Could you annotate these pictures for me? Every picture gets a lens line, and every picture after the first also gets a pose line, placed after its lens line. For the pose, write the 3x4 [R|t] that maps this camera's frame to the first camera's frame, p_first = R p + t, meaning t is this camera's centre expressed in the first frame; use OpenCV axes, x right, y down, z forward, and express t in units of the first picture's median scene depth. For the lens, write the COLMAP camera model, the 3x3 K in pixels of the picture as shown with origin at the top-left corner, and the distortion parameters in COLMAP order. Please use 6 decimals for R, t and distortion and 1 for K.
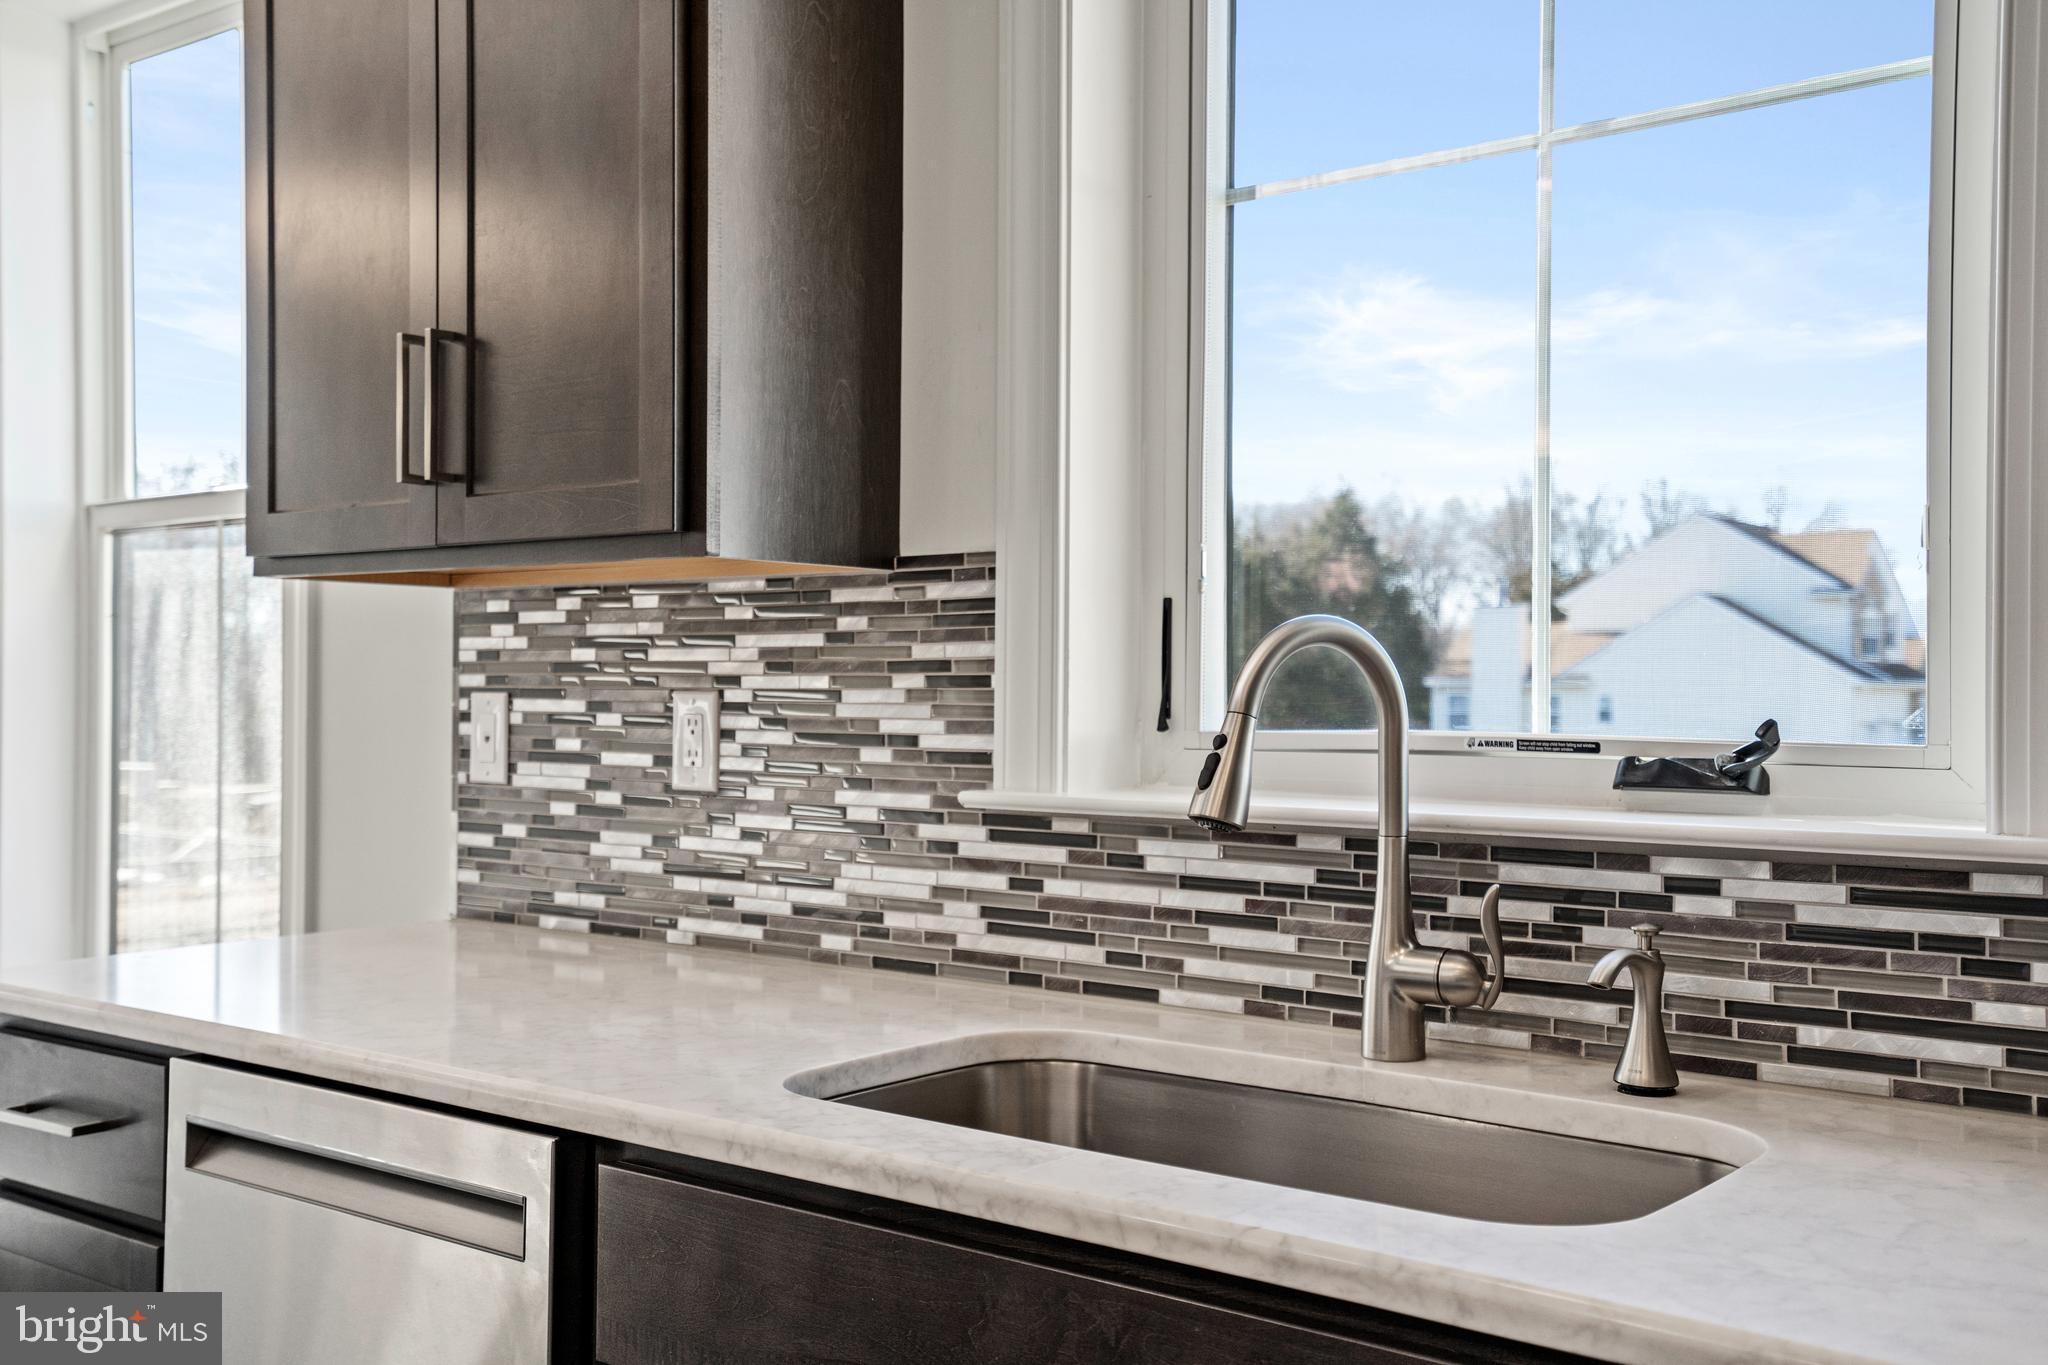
lens RADIAL K [[2041.4, 0, 1022.1], [0, 2041.4, 680.7], [0, 0, 1]] dist [0.028087, 0.000000]
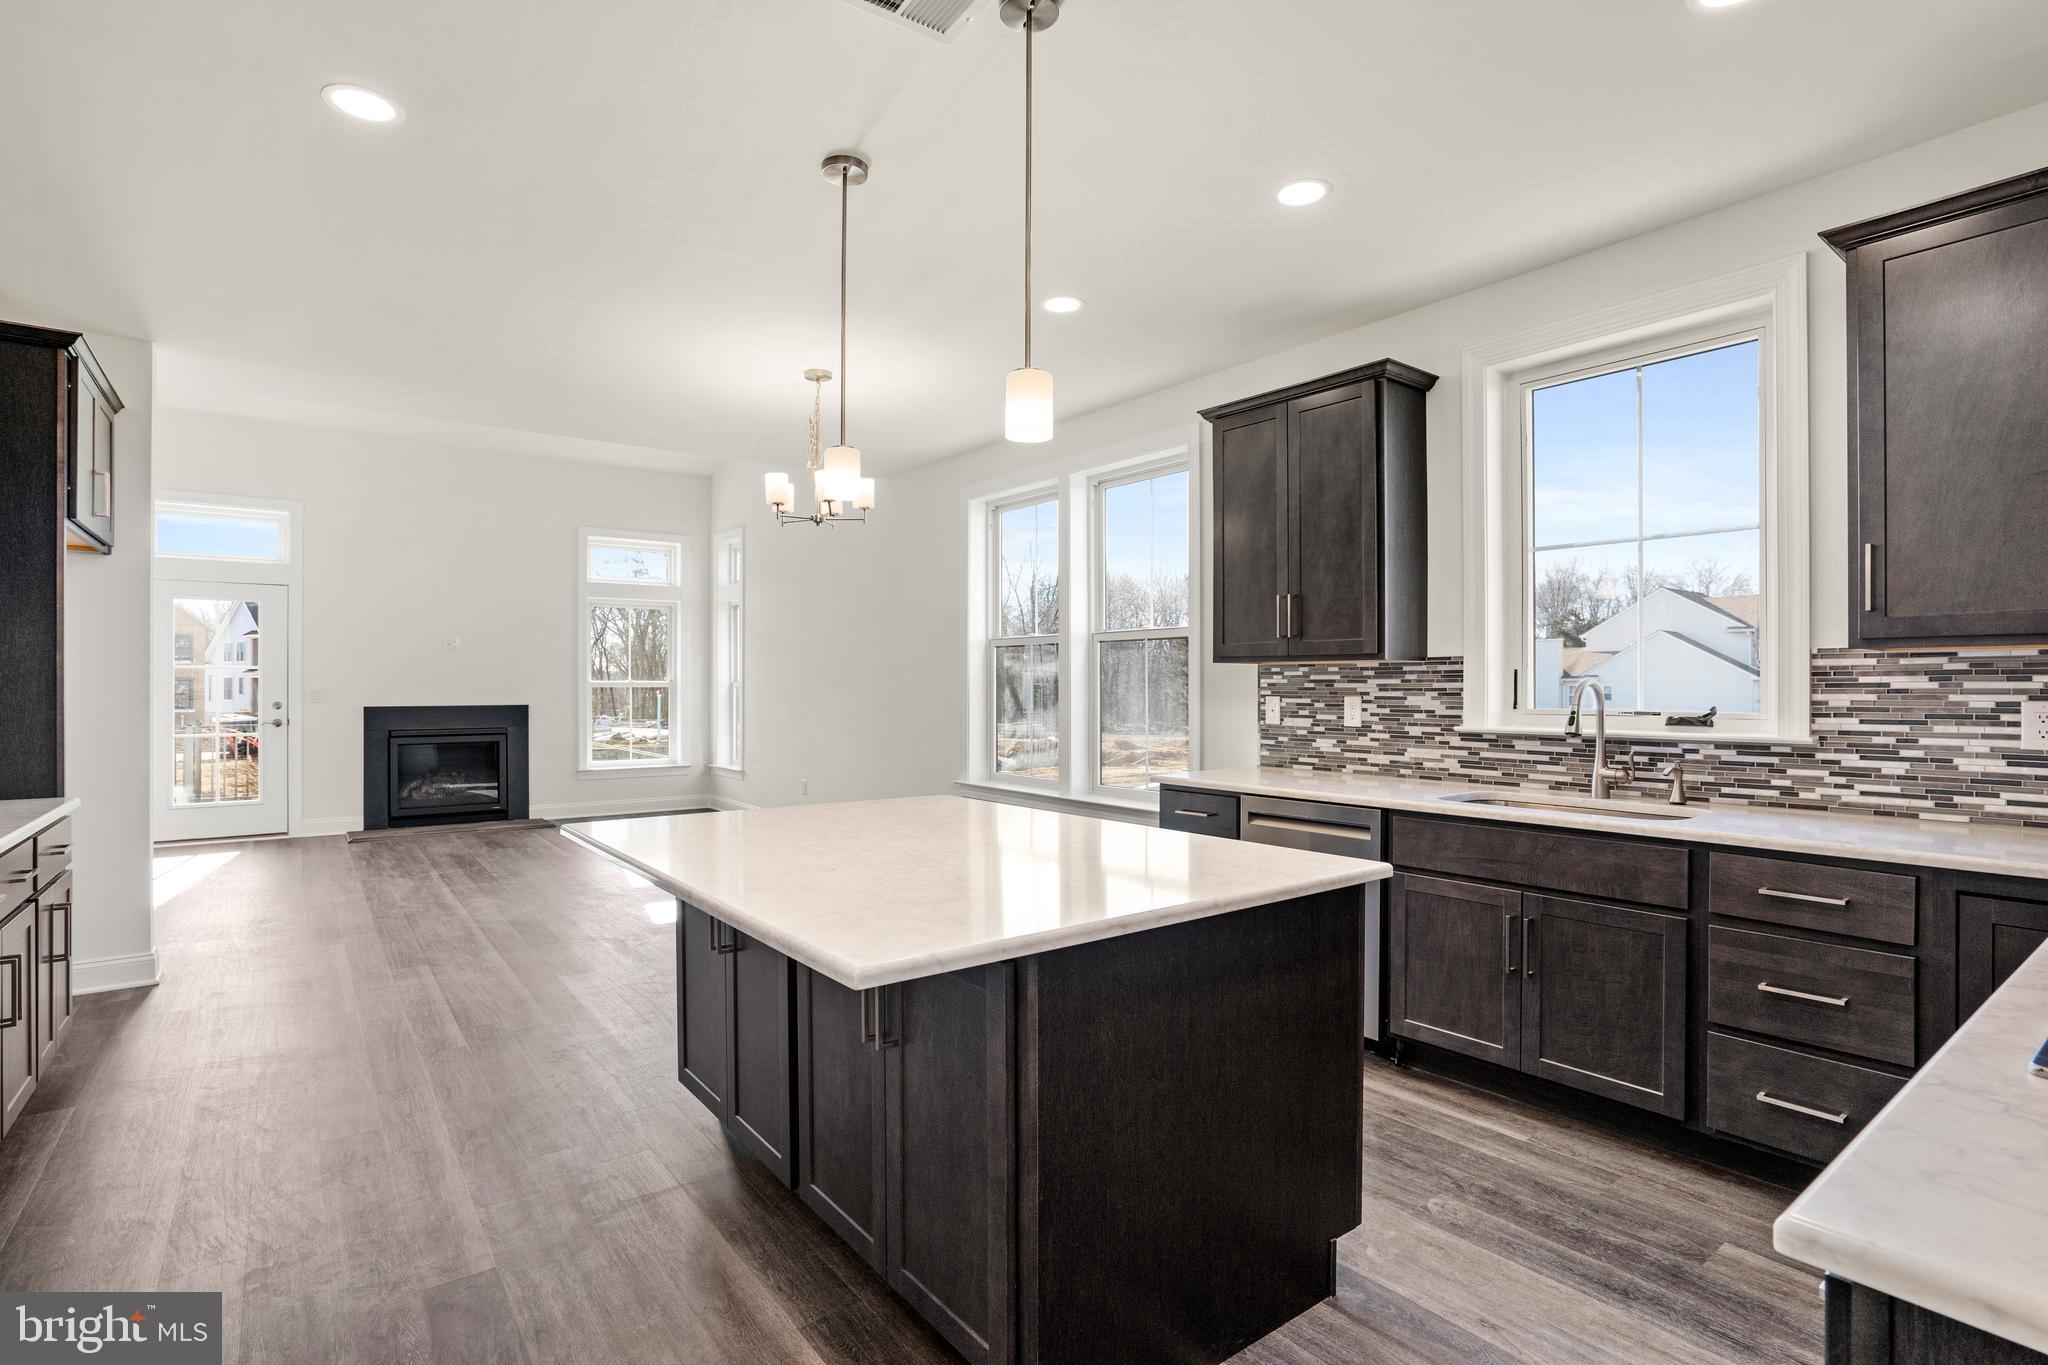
lens RADIAL K [[1011.3, 0, 1030.5], [0, 1011.3, 684.3], [0, 0, 1]] dist [-0.035069, -0.000443]
pose [[0.970247, -0.004282, -0.242080, -0.312965], [0.005255, 0.999980, 0.003375, -0.026591], [0.242061, -0.004547, 0.970251, -0.820403]]
